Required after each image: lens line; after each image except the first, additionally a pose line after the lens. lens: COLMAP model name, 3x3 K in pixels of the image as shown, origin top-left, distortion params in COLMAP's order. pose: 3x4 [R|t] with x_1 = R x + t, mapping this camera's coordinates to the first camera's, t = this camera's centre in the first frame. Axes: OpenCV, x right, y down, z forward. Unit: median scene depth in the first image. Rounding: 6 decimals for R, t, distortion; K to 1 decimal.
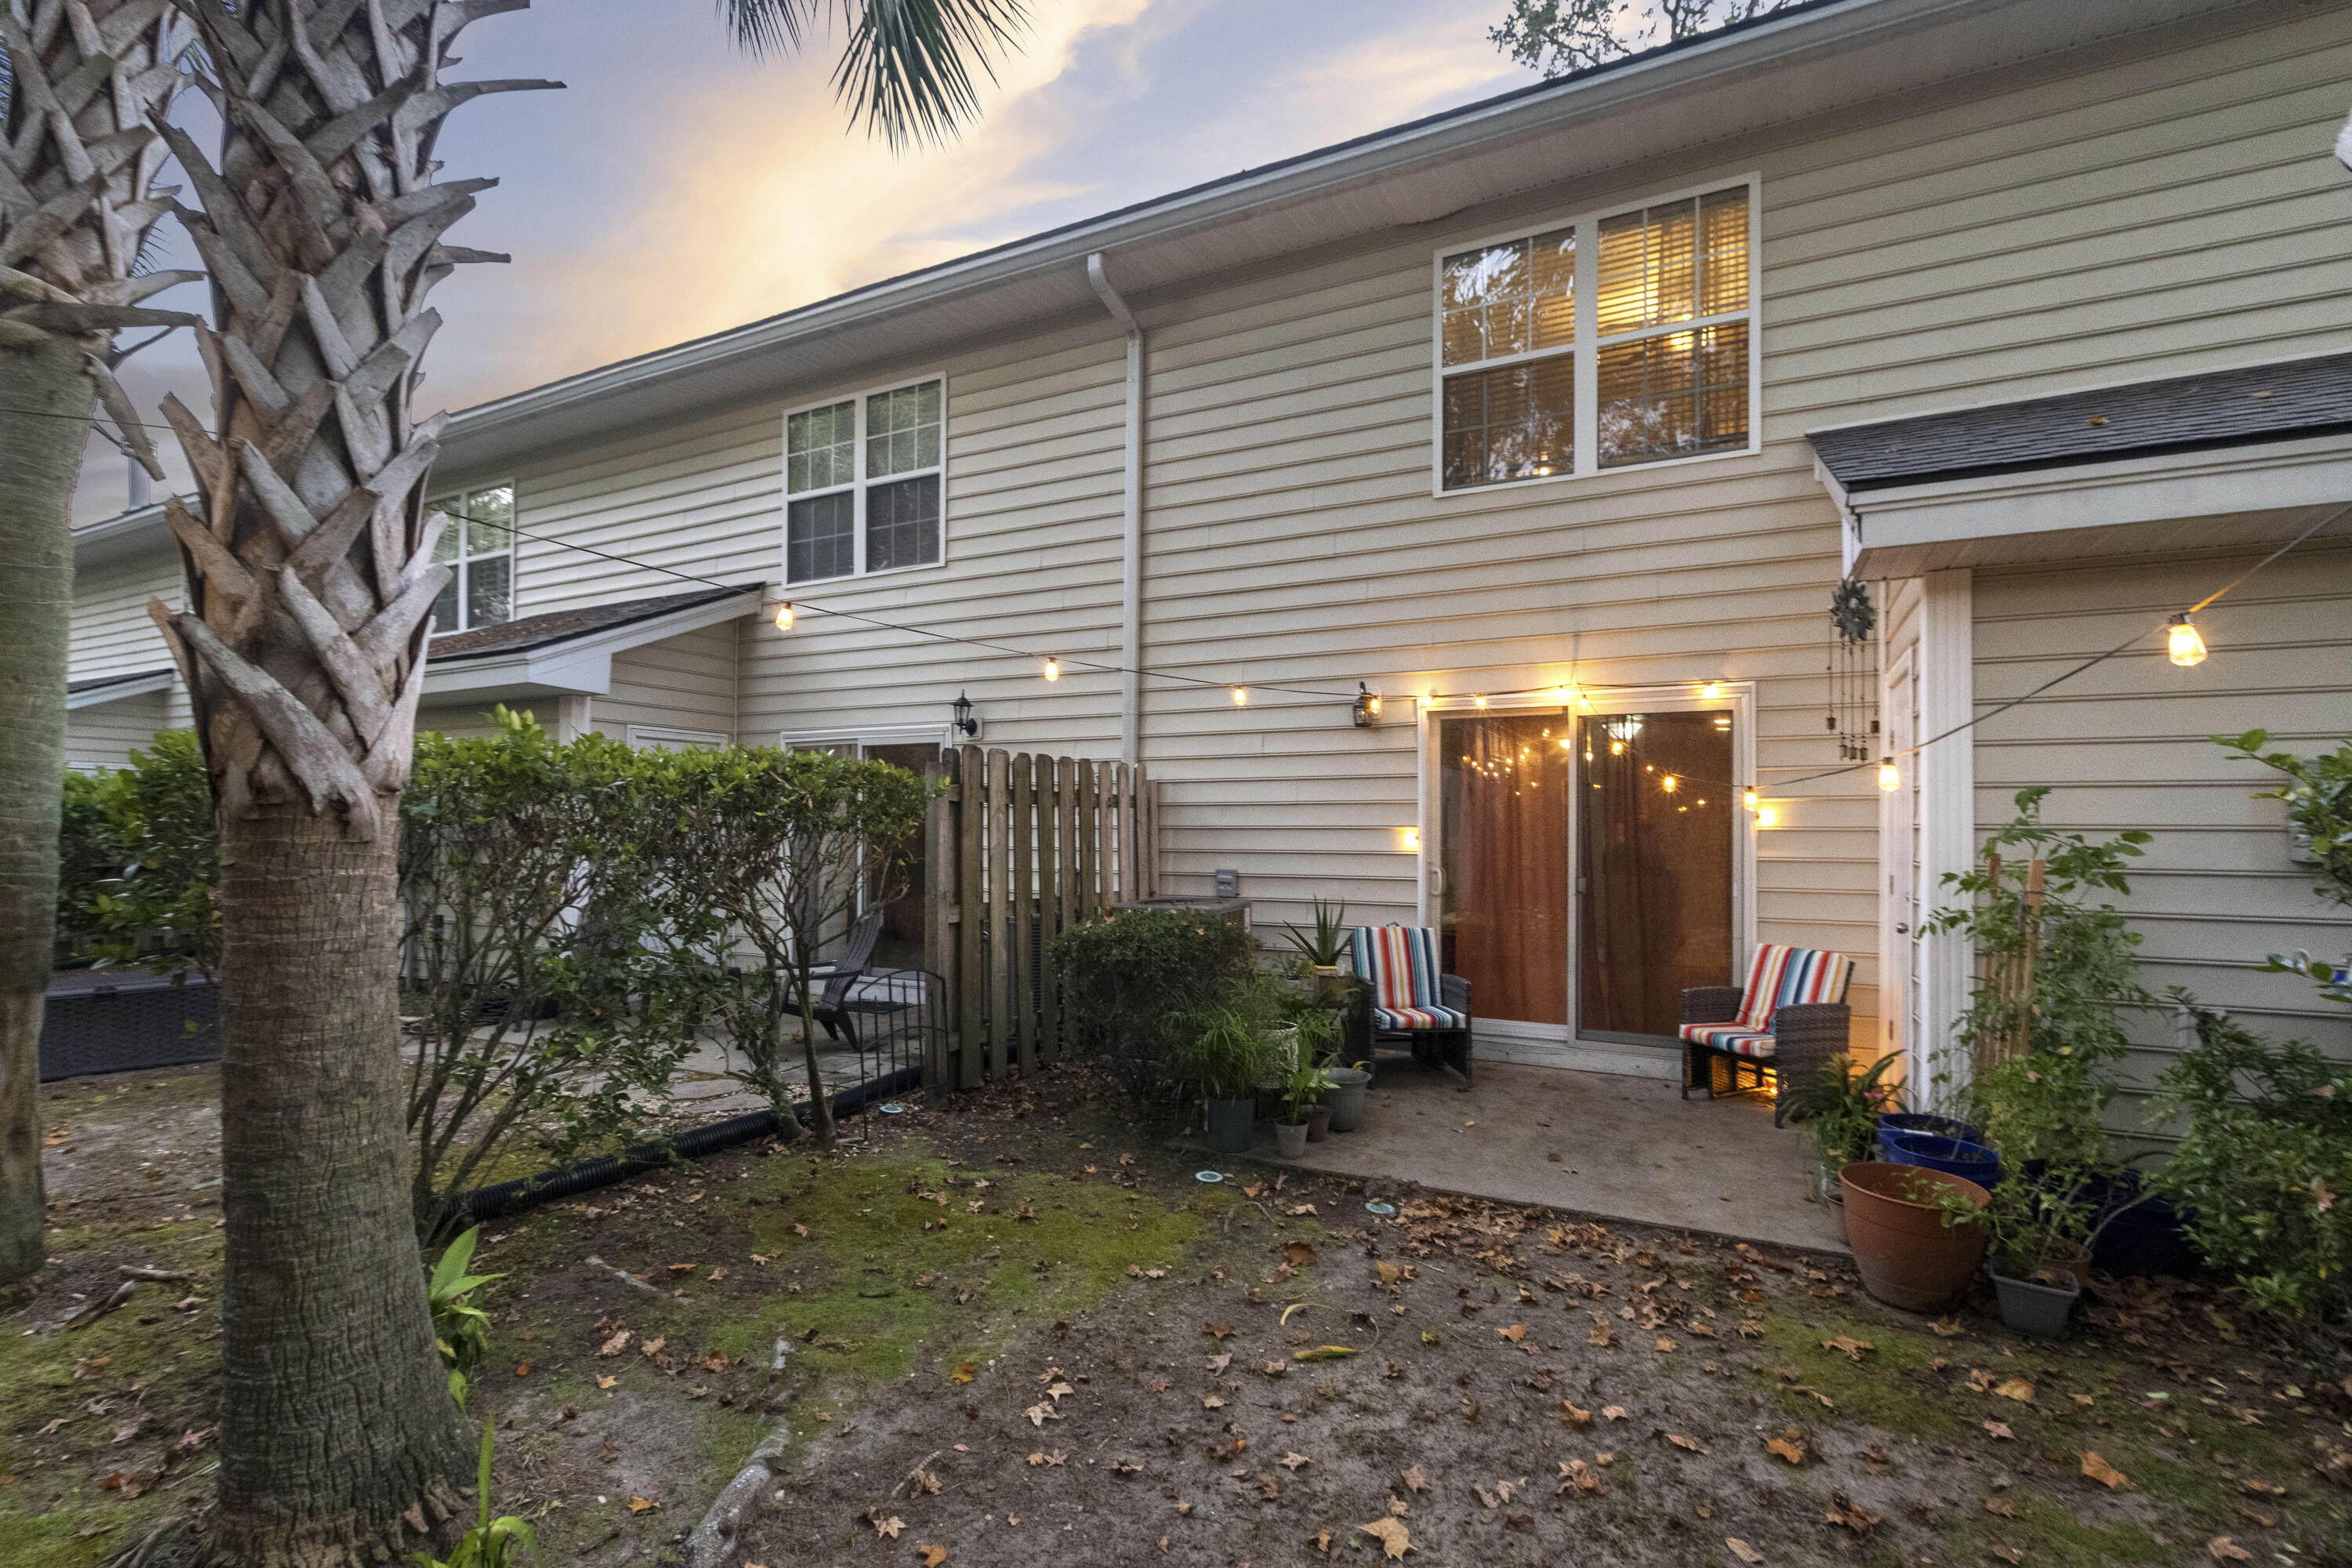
lens RADIAL K [[1066.4, 0, 1159.9], [0, 1066.4, 815.1], [0, 0, 1]] dist [0.003393, -0.001490]
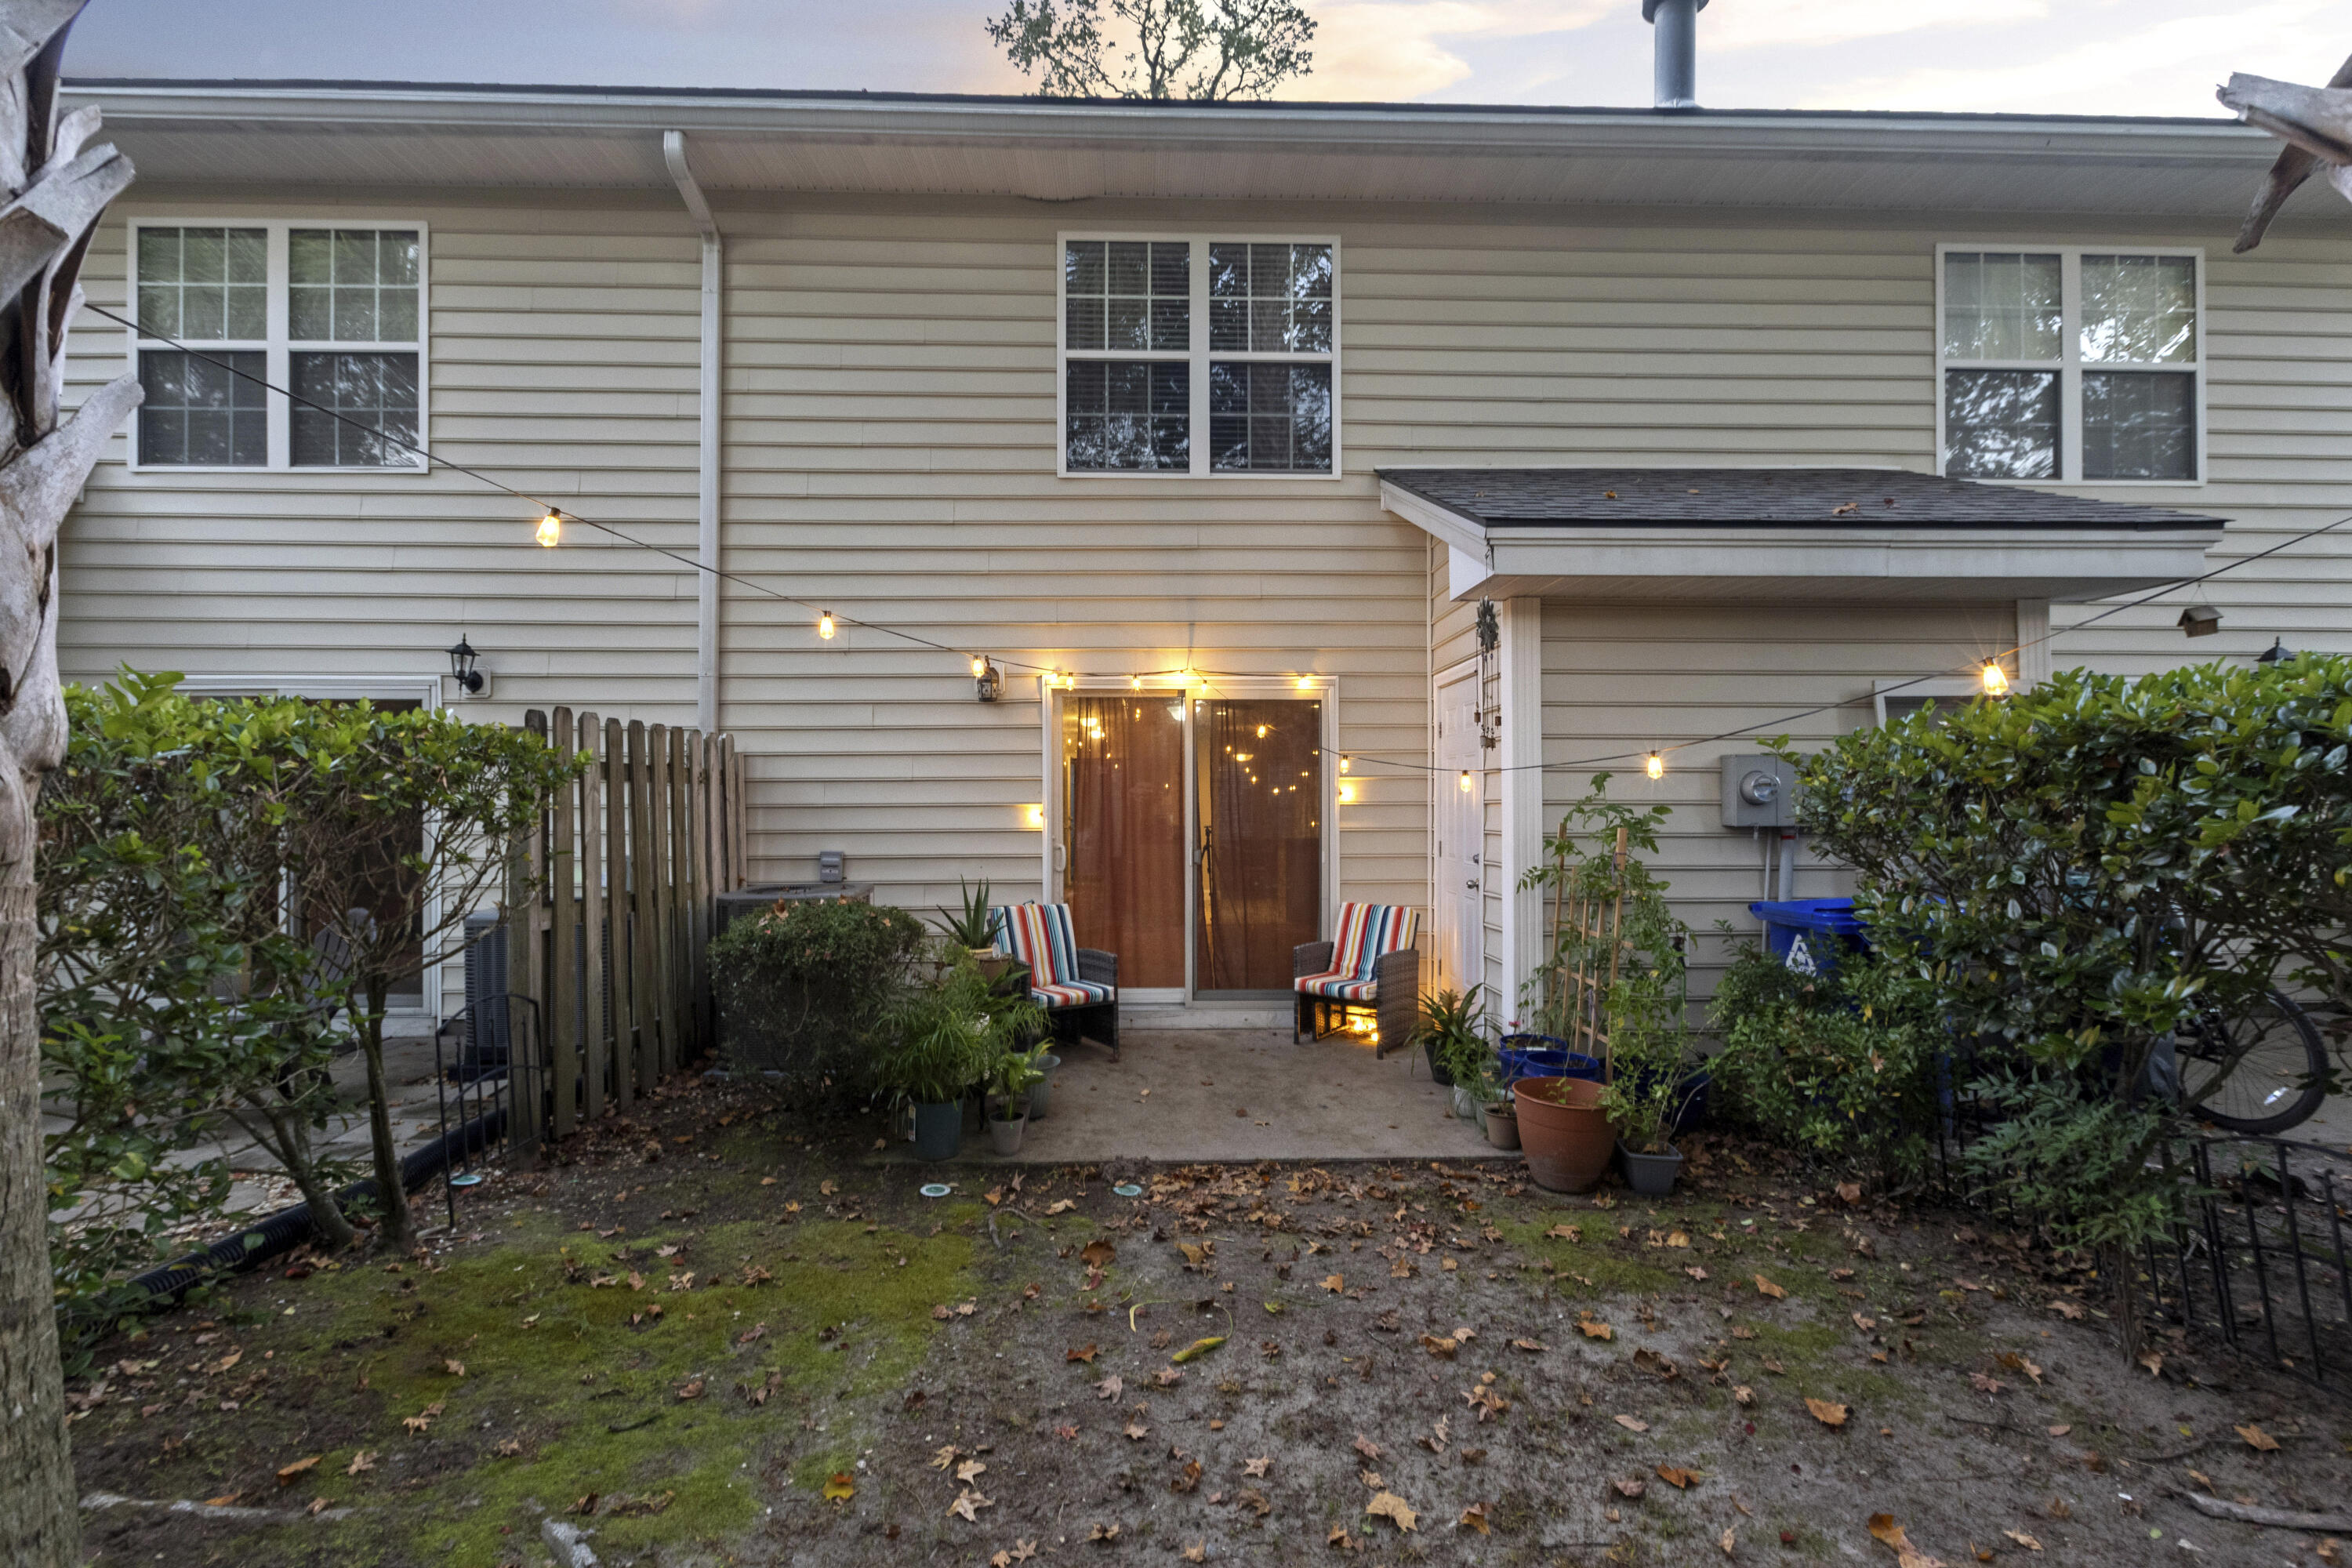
lens RADIAL K [[1066.4, 0, 1152.7], [0, 1066.4, 794.6], [0, 0, 1]] dist [0.003393, -0.001490]
pose [[0.872774, -0.003591, 0.488111, -0.220239], [0.000352, 0.999977, 0.006727, -0.005973], [-0.488124, -0.005699, 0.872756, 0.105236]]
